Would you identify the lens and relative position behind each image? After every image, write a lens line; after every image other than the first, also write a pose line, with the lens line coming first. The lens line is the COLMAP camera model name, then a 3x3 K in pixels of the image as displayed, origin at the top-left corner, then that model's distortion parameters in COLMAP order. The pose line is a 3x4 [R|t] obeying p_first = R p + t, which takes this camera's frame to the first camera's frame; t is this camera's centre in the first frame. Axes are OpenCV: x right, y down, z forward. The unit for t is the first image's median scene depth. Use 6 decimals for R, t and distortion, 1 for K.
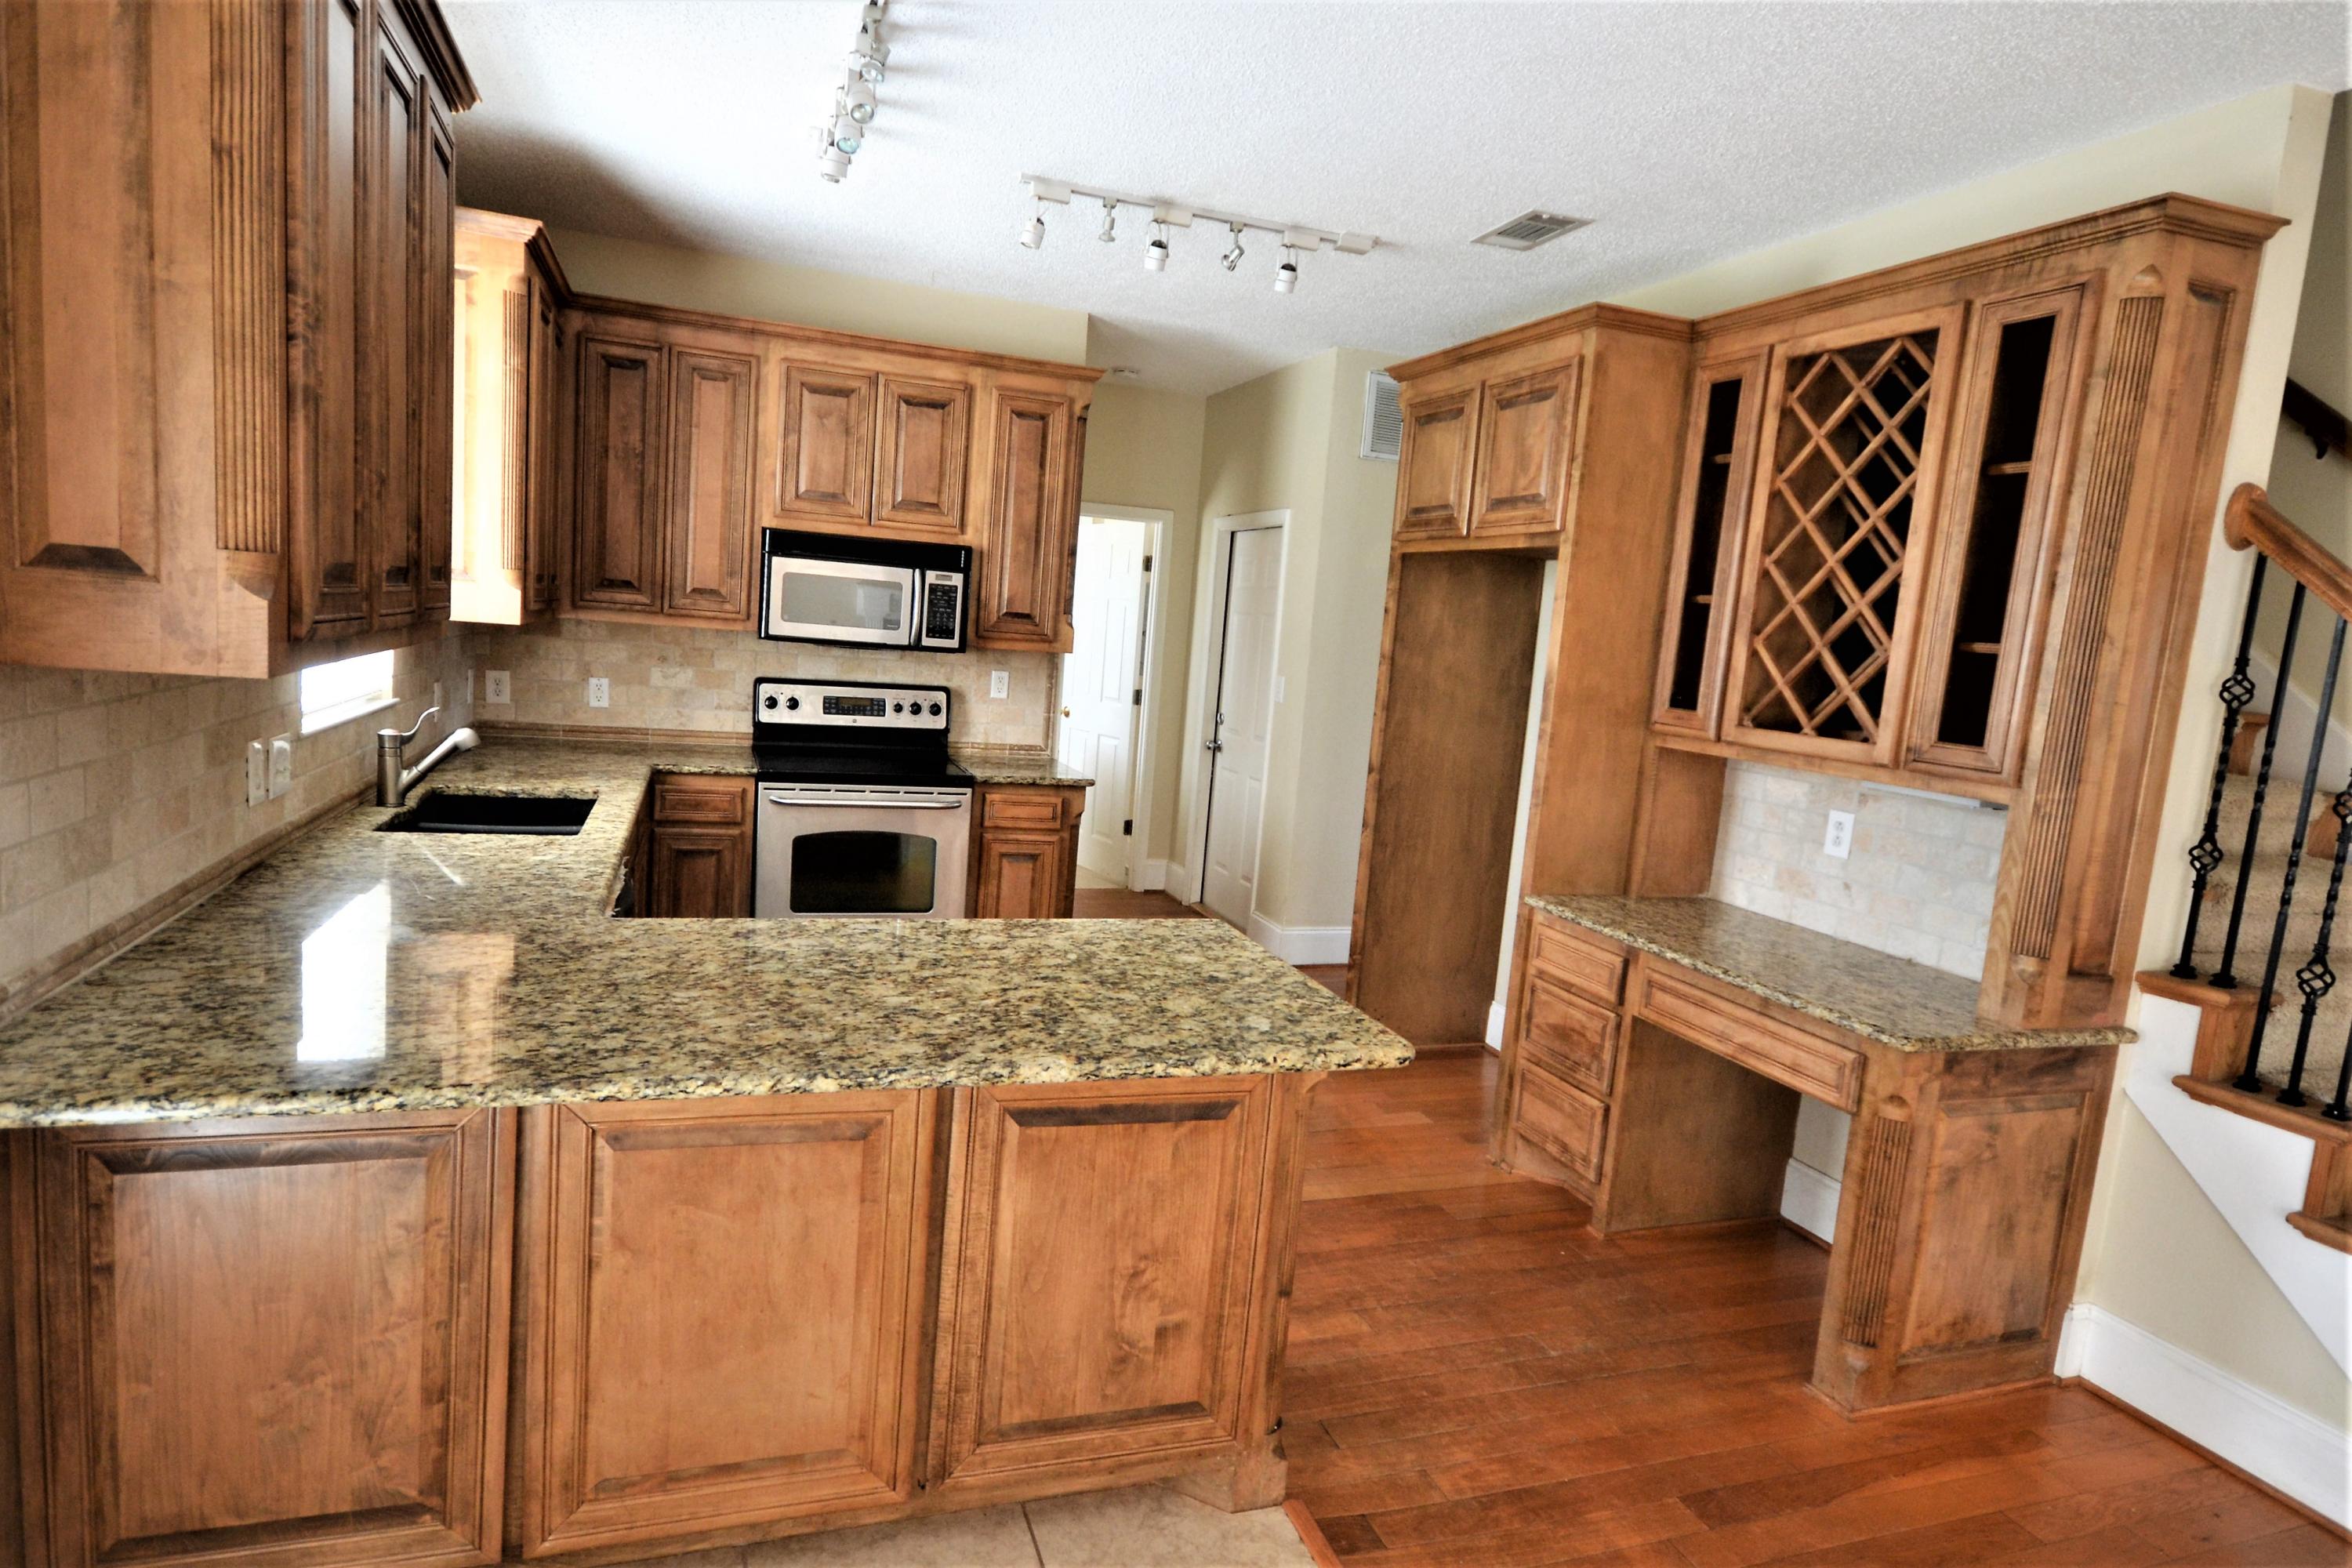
lens RADIAL K [[1301.7, 0, 1165.5], [0, 1301.7, 786.9], [0, 0, 1]] dist [0.012747, -0.000878]
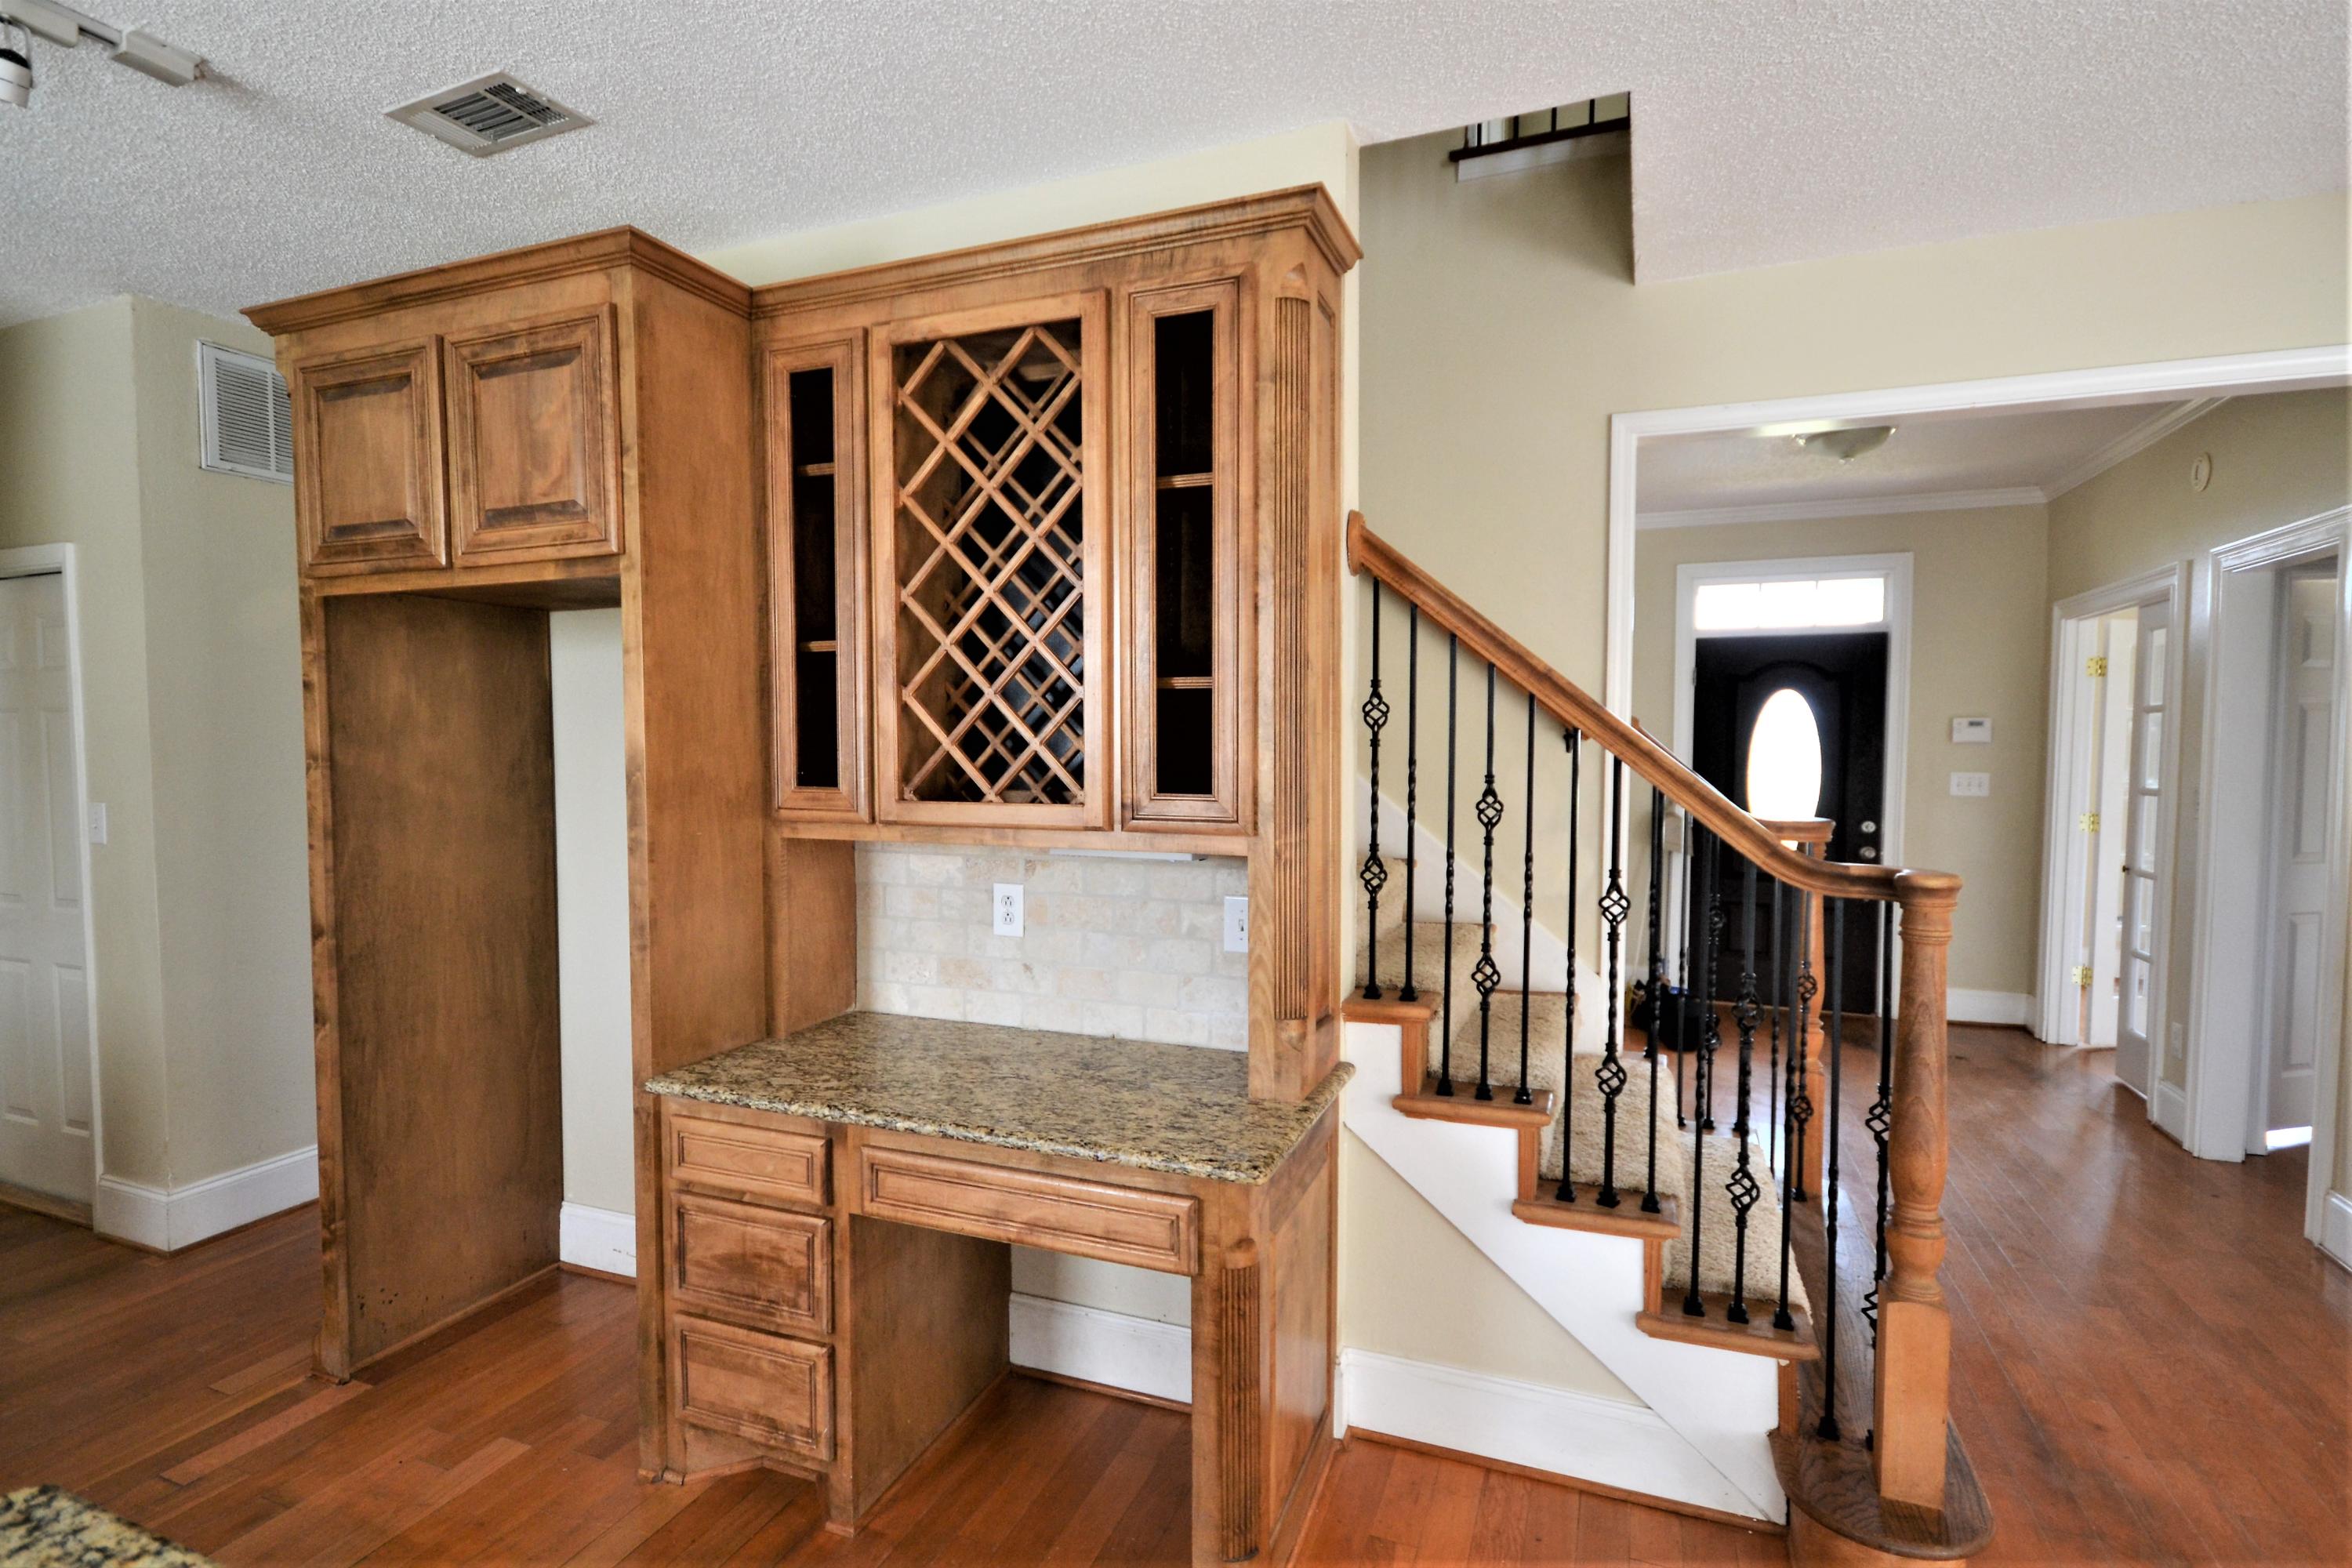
lens RADIAL K [[1160.4, 0, 1170.4], [0, 1160.4, 793.7], [0, 0, 1]] dist [0.019311, -0.012888]
pose [[0.663072, -0.117819, 0.739225, 0.023933], [0.148655, 0.988592, 0.024223, -0.041925], [-0.733646, 0.093828, 0.673022, 0.384711]]
